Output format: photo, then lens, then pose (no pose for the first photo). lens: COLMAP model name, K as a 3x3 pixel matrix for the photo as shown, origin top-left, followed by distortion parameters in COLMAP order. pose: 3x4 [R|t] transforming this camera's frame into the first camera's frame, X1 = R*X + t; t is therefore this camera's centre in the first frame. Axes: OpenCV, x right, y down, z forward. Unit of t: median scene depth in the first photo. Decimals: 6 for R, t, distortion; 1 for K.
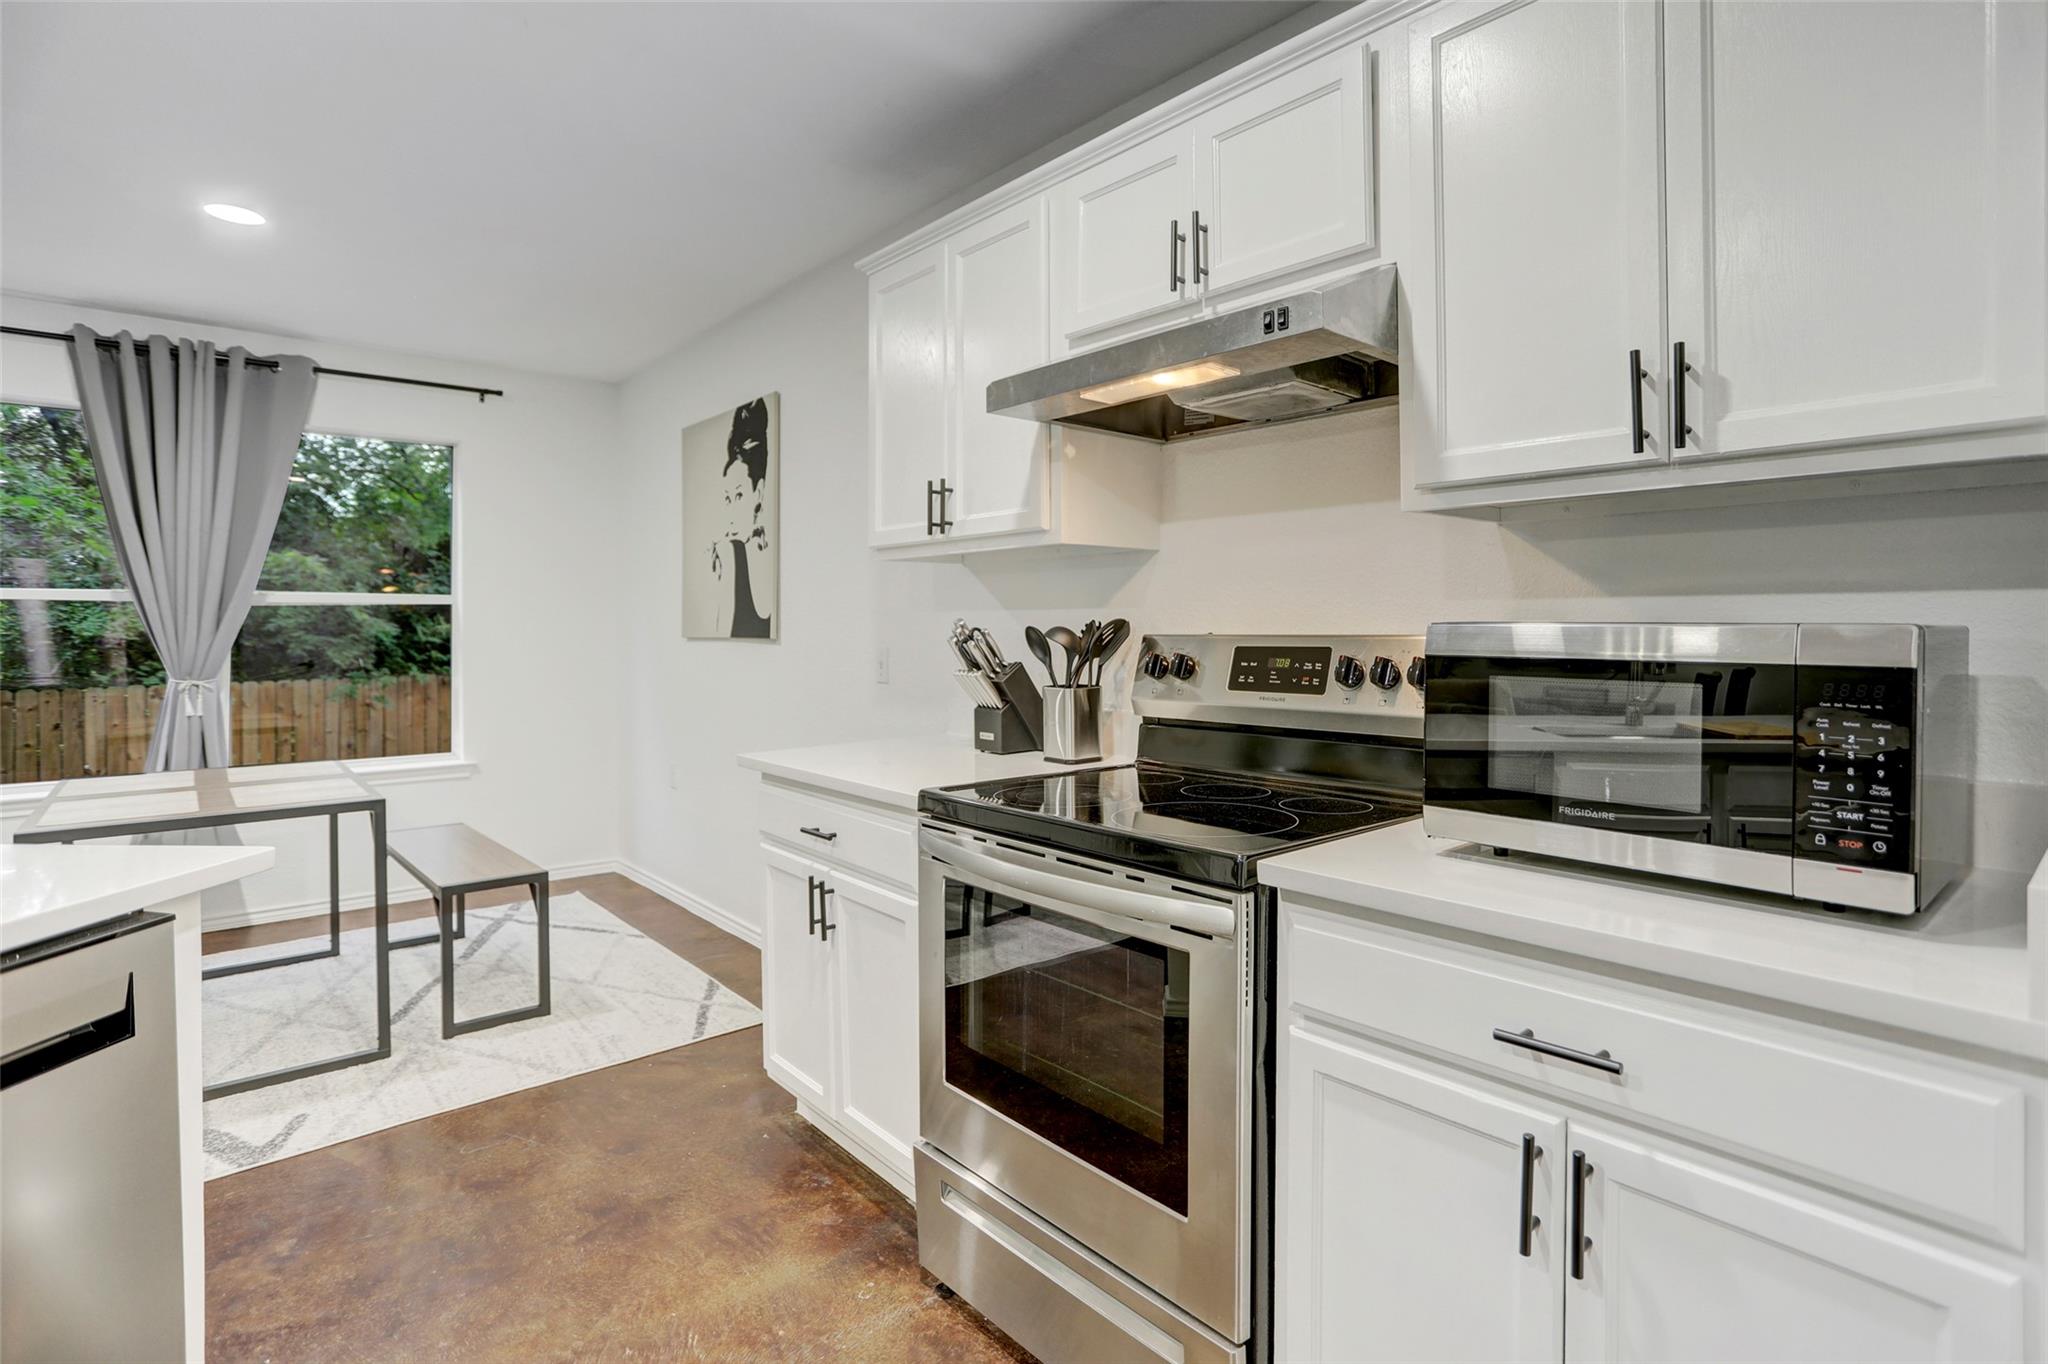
lens RADIAL K [[1022.6, 0, 1065.2], [0, 1022.6, 625.3], [0, 0, 1]] dist [-0.056506, 0.031488]
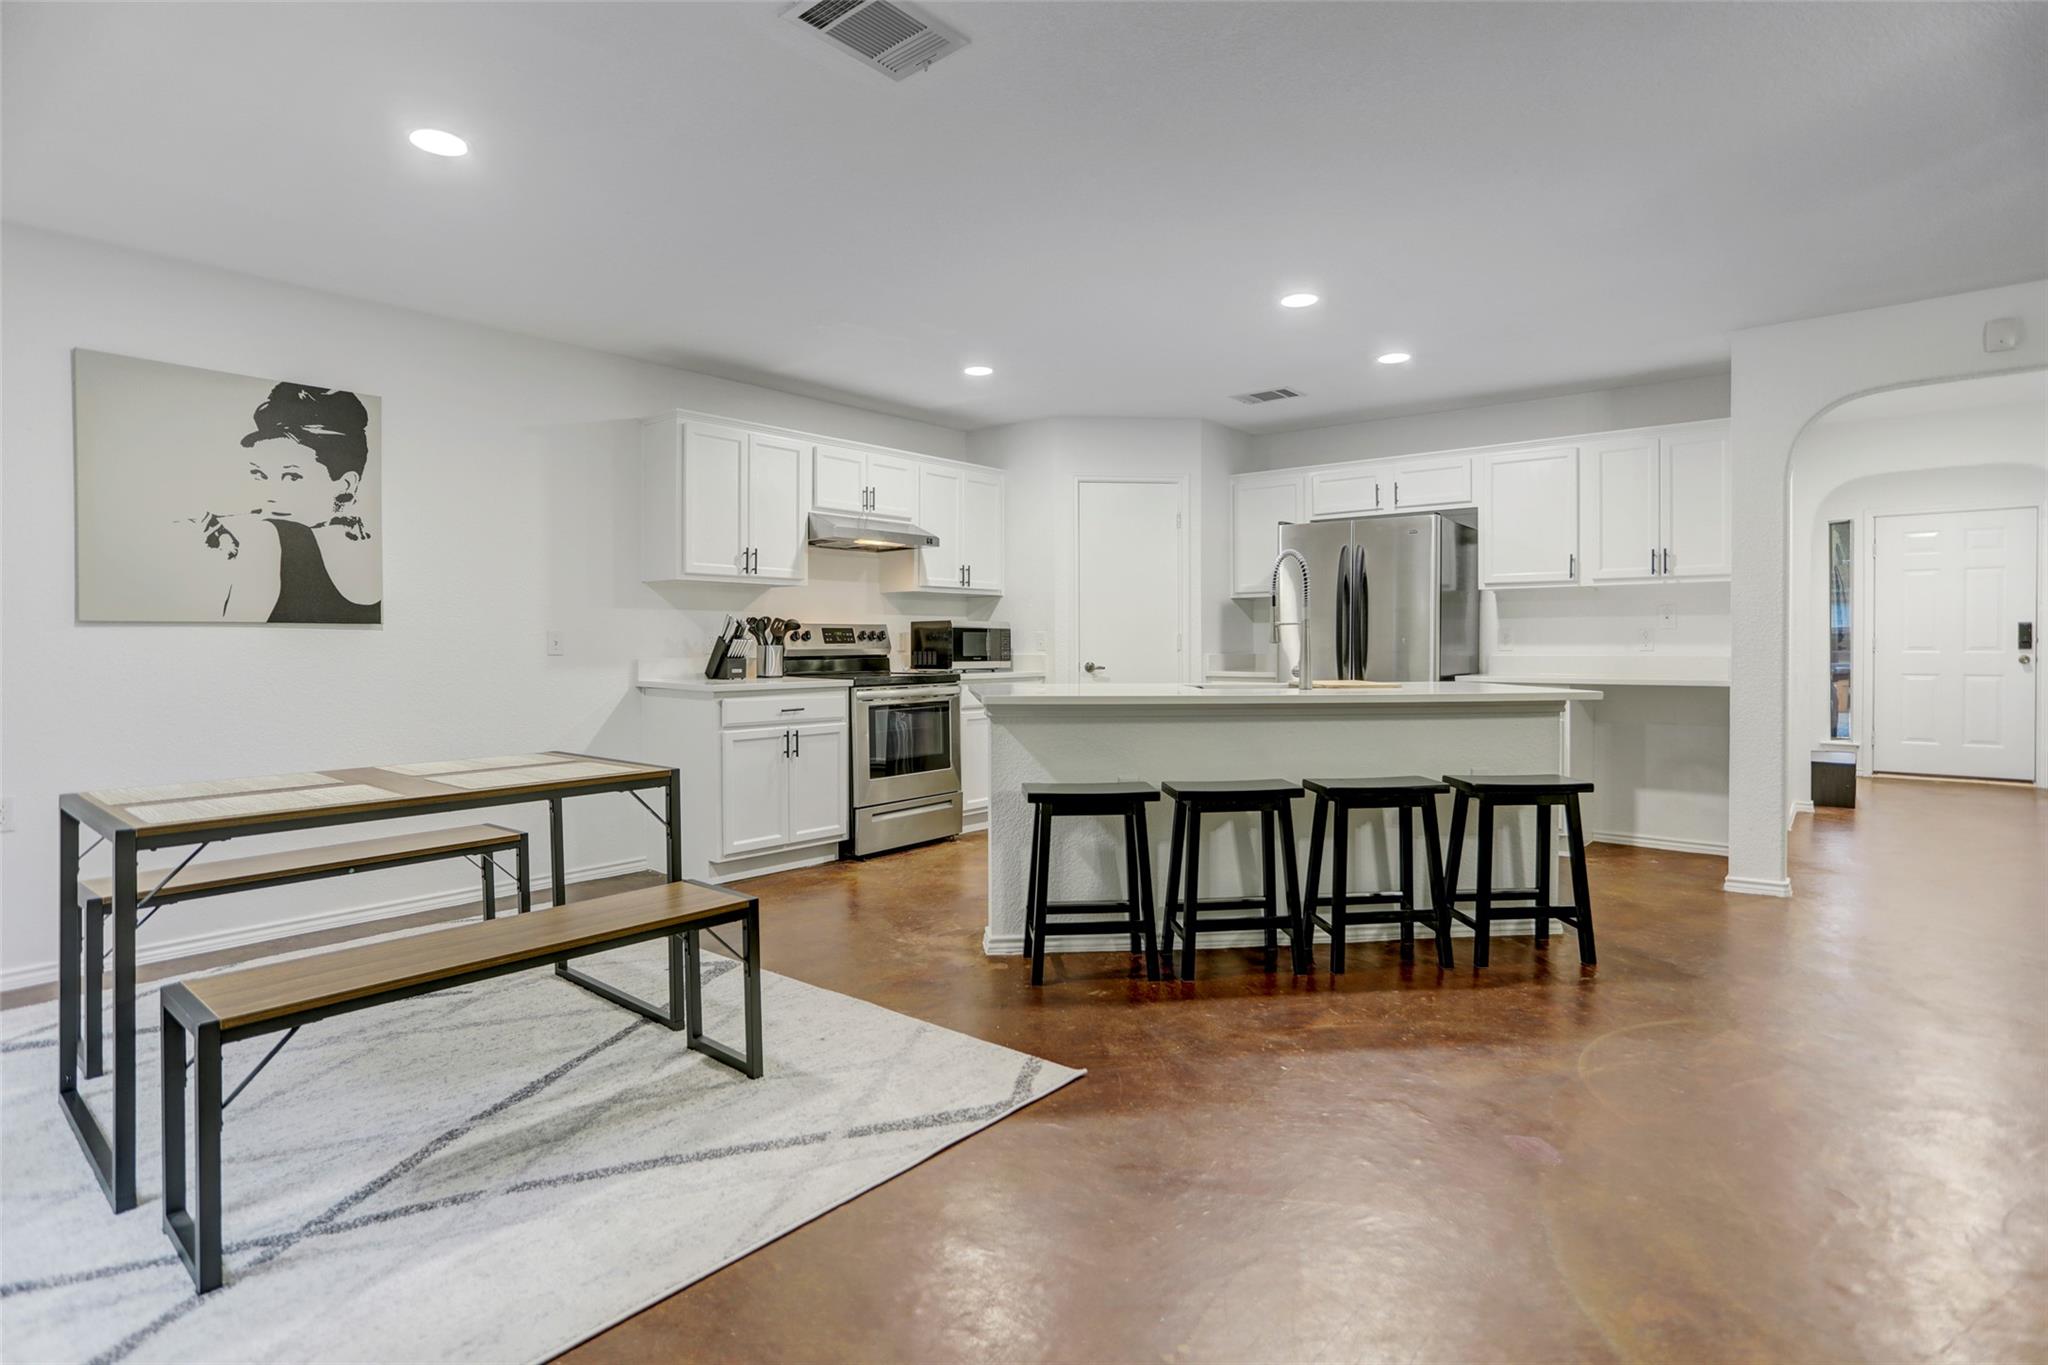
lens RADIAL K [[1020.0, 0, 1005.8], [0, 1020.0, 651.2], [0, 0, 1]] dist [-0.052591, 0.031277]
pose [[-0.127204, -0.002193, 0.991874, -2.173606], [0.004424, 0.999986, 0.002778, 0.064524], [-0.991867, 0.004741, -0.127193, 0.713206]]
